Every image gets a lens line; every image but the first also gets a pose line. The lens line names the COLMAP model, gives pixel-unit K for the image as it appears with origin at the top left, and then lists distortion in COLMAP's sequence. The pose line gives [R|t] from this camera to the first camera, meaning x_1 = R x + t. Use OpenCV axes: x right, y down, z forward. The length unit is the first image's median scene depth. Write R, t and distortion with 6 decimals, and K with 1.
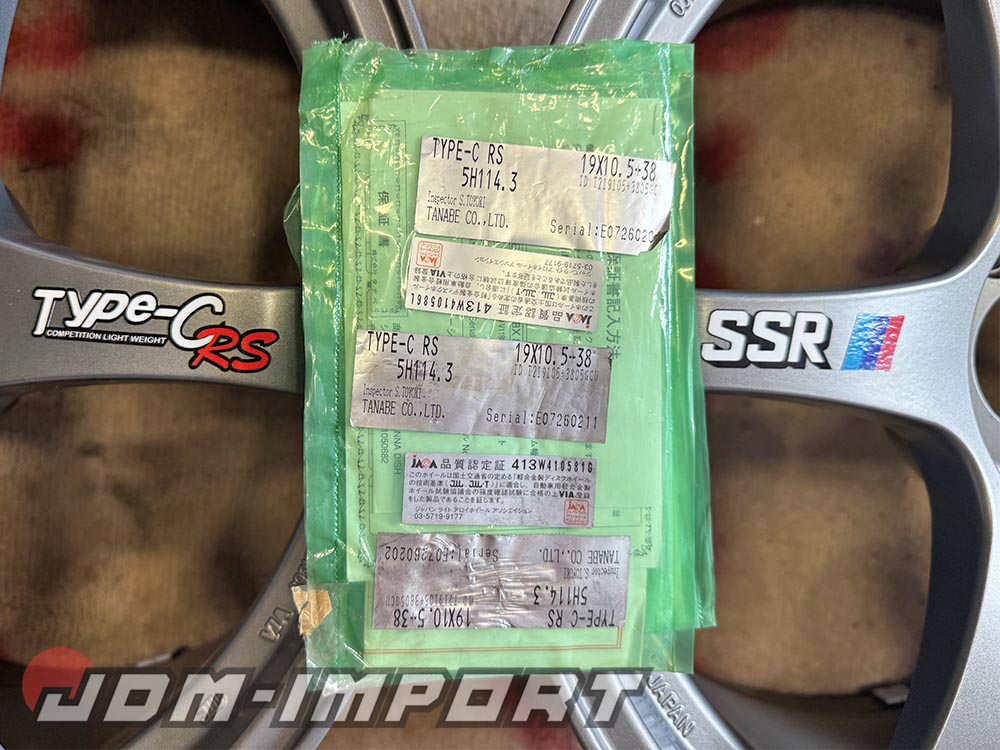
lens RADIAL K [[800.9, 0, 497.3], [0, 800.9, 361.4], [0, 0, 1]] dist [0.135302, -0.250375]
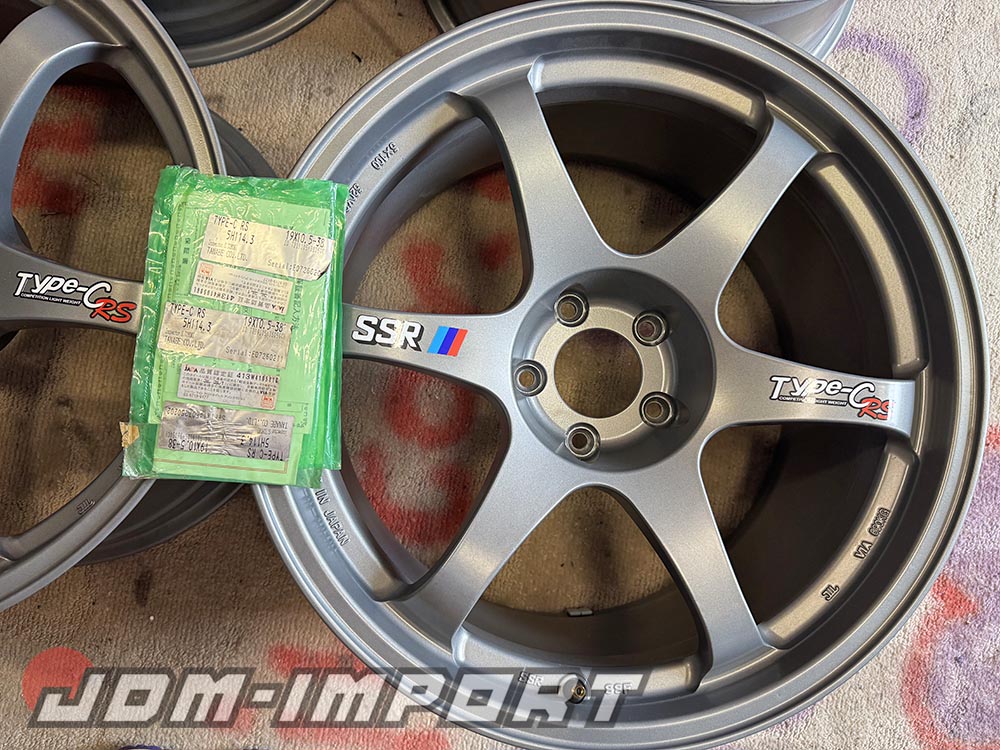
lens RADIAL K [[699.7, 0, 500.0], [0, 699.7, 375.0], [0, 0, 1]] dist [0.001466, -0.004397]
pose [[0.995007, 0.093001, 0.036220, 0.572263], [-0.090244, 0.993351, -0.071479, 0.179877], [-0.042627, 0.067853, 0.996784, -0.742659]]
